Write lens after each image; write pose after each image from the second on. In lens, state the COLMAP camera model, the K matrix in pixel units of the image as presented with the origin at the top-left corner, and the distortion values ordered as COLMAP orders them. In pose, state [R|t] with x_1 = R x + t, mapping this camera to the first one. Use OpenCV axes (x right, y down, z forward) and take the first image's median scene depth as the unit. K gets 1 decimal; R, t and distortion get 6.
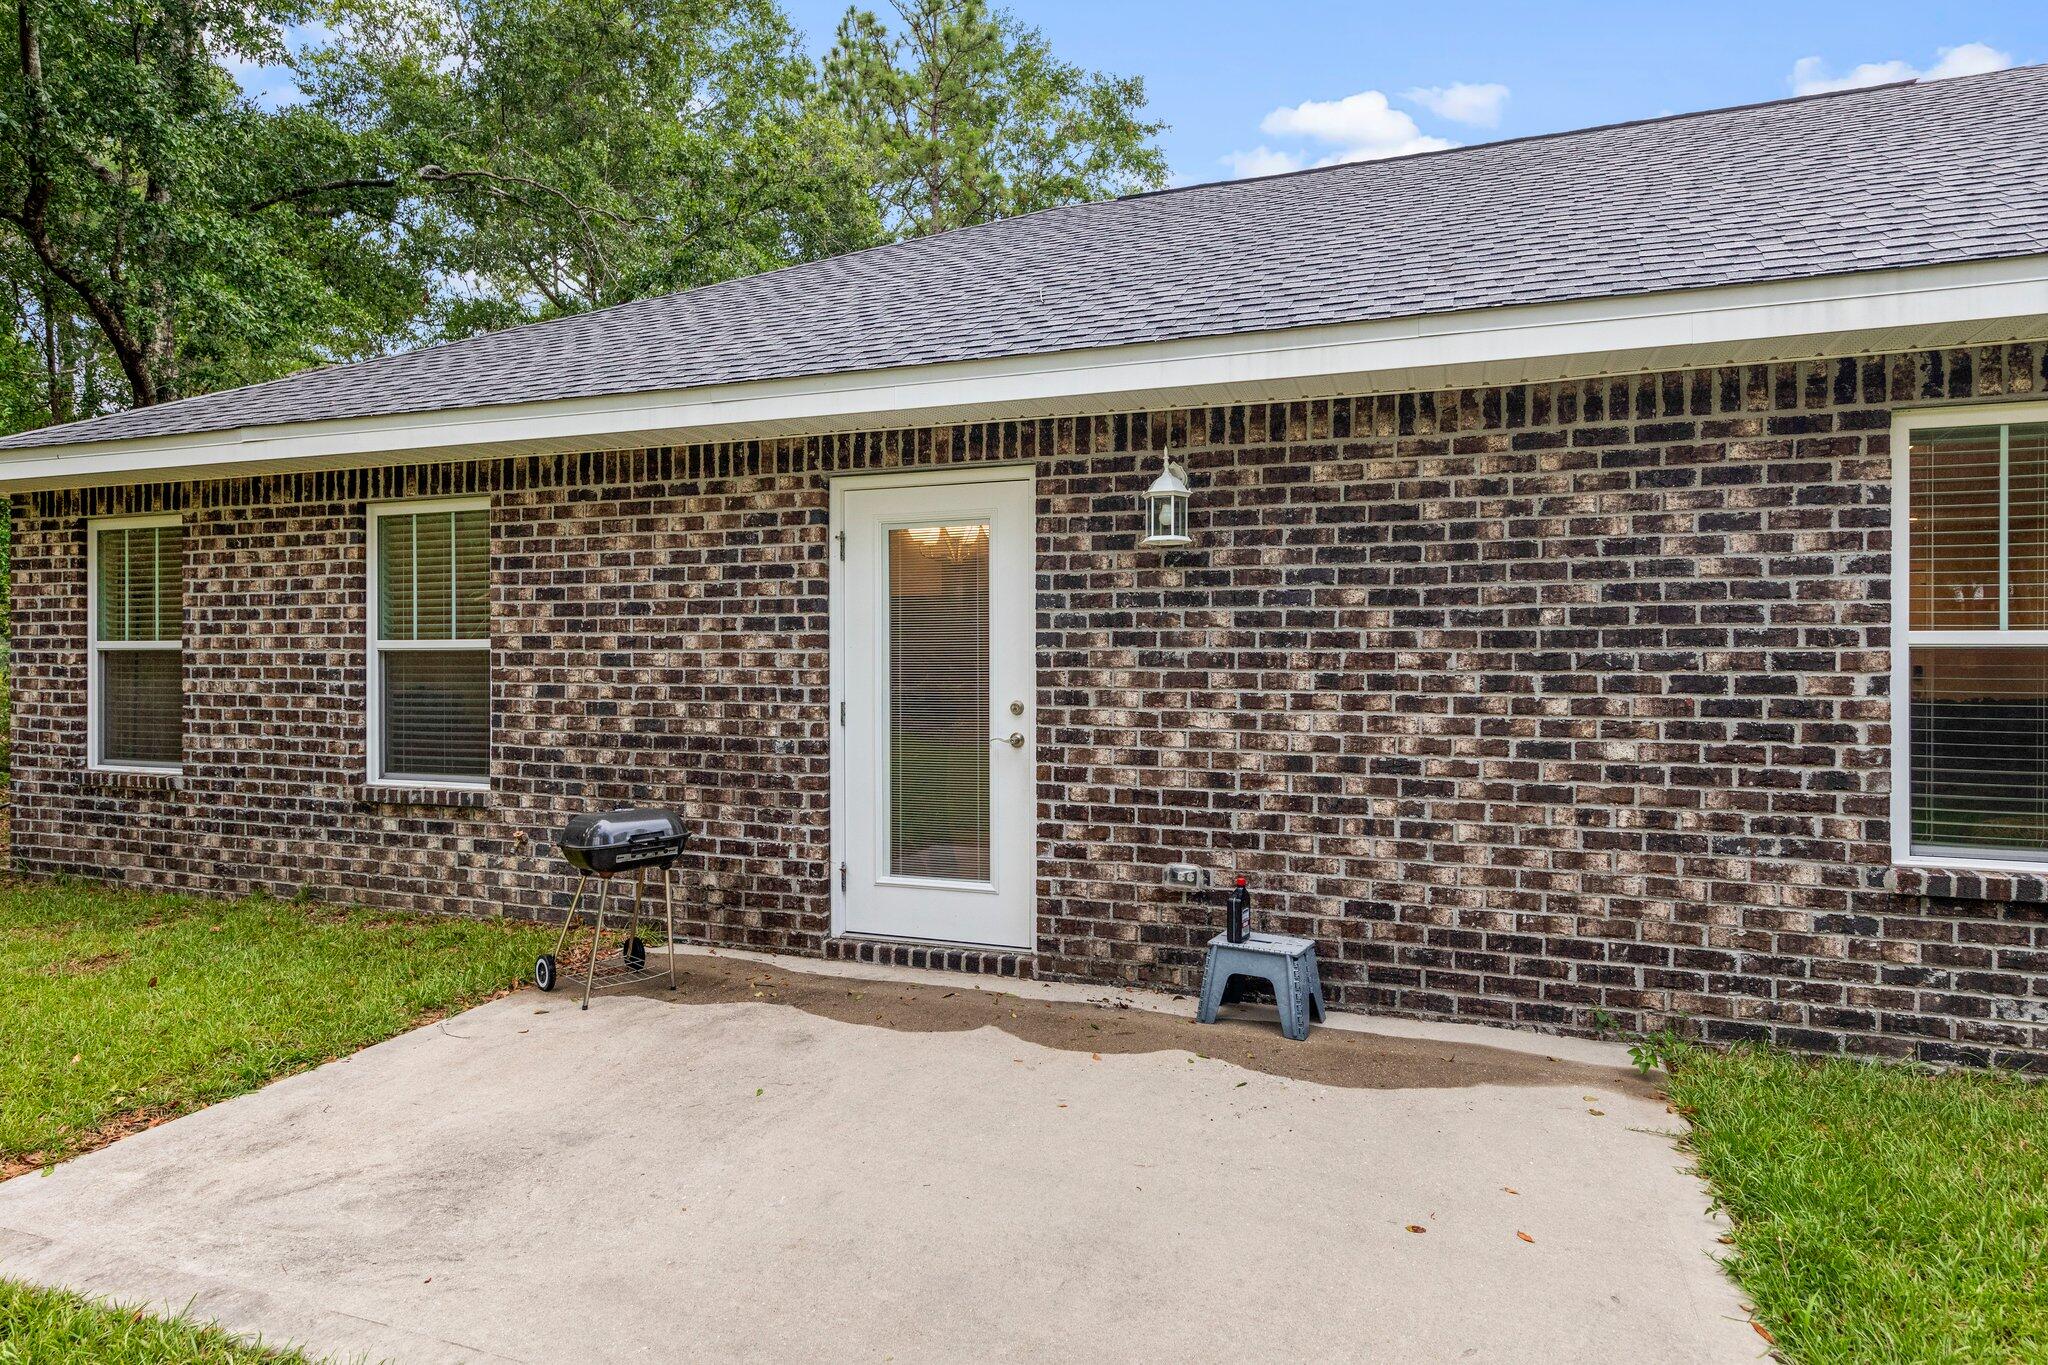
lens RADIAL K [[1205.9, 0, 1017.3], [0, 1205.9, 654.8], [0, 0, 1]] dist [0.004573, 0.003160]
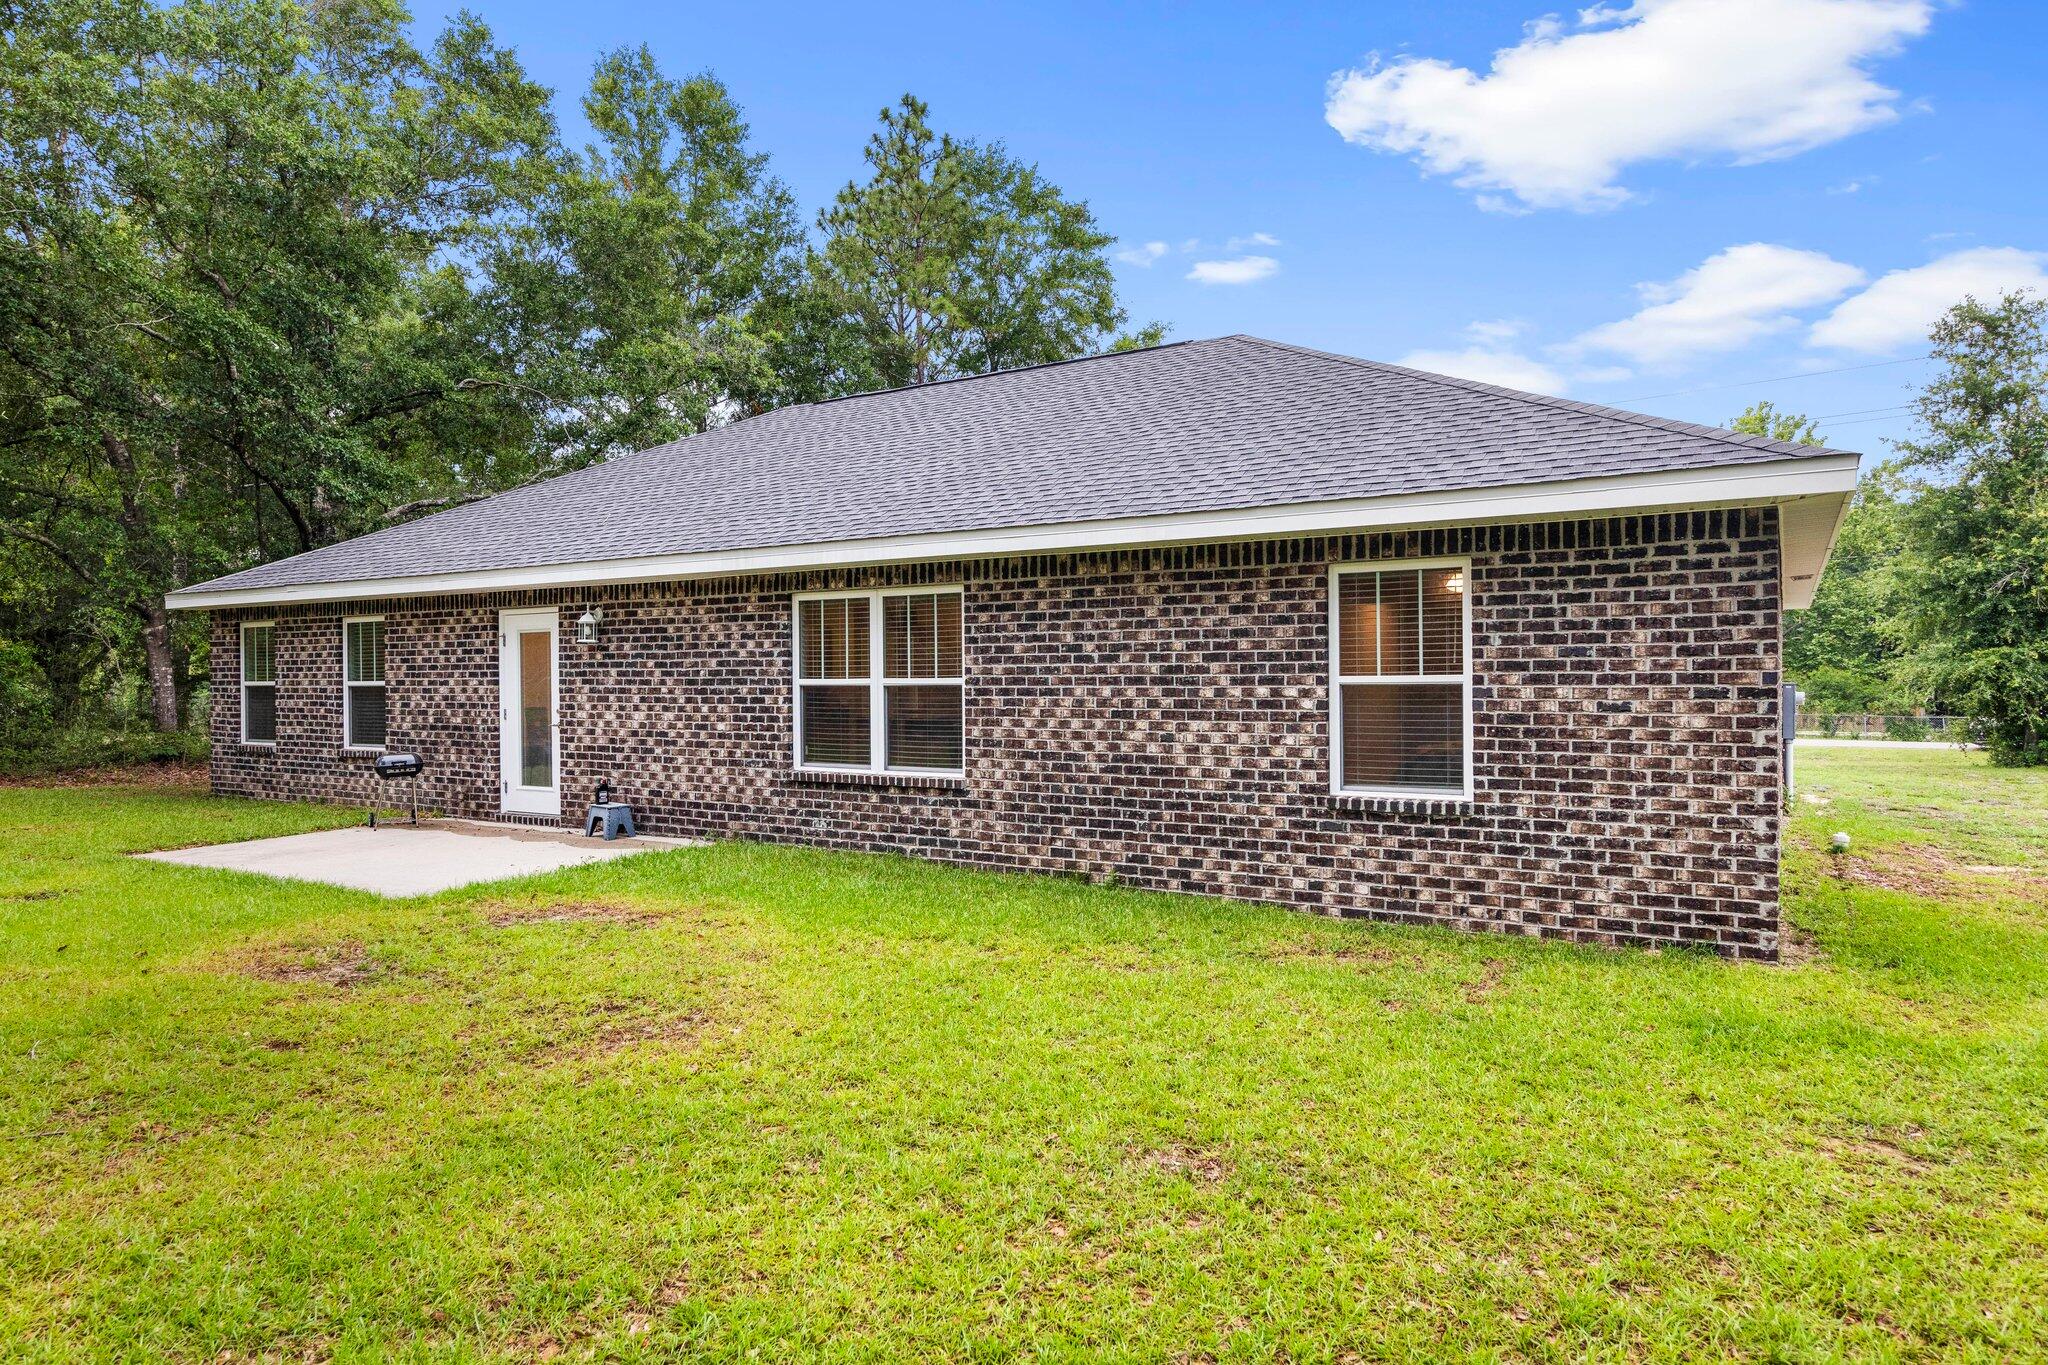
lens RADIAL K [[1259.7, 0, 1023.7], [0, 1259.7, 676.6], [0, 0, 1]] dist [0.006634, 0.001215]
pose [[0.981214, -0.006759, -0.192806, 1.301780], [0.007443, 0.999968, 0.002822, -0.021887], [0.192781, -0.004204, 0.981233, -1.161990]]
